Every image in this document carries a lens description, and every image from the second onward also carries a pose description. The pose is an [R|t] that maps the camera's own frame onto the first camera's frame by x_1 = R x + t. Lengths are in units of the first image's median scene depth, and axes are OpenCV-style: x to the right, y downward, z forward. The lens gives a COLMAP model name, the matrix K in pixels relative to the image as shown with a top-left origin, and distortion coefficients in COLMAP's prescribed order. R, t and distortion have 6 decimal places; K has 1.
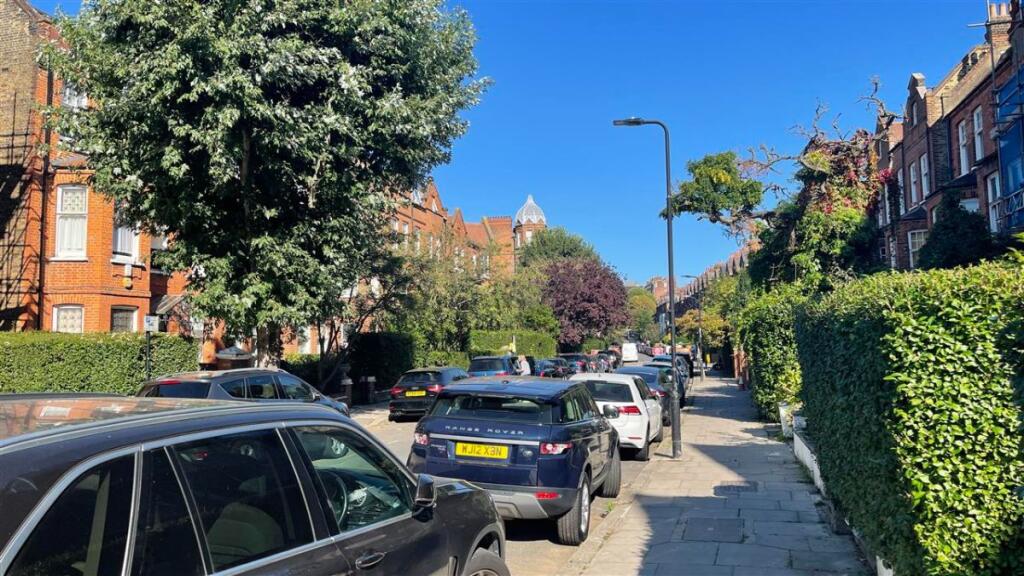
lens RADIAL K [[826.0, 0, 511.0], [0, 826.0, 289.9], [0, 0, 1]] dist [0.065943, -0.049559]
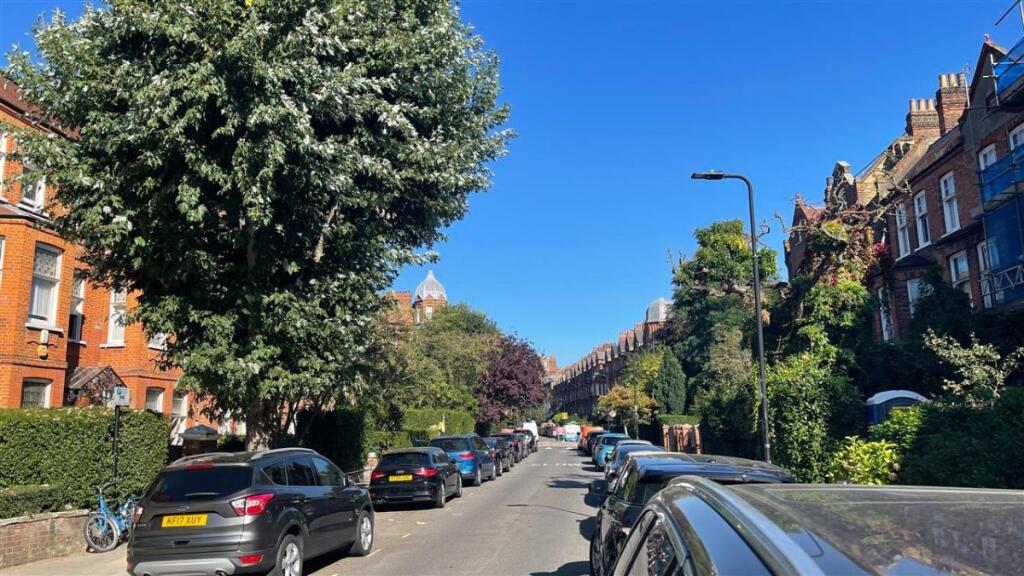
lens RADIAL K [[826.0, 0, 511.4], [0, 826.0, 282.3], [0, 0, 1]] dist [0.065943, -0.049559]
pose [[0.986901, 0.023016, 0.159675, -0.155893], [-0.006039, 0.994348, -0.106003, 0.011655], [-0.161212, 0.103650, 0.981462, 0.095562]]
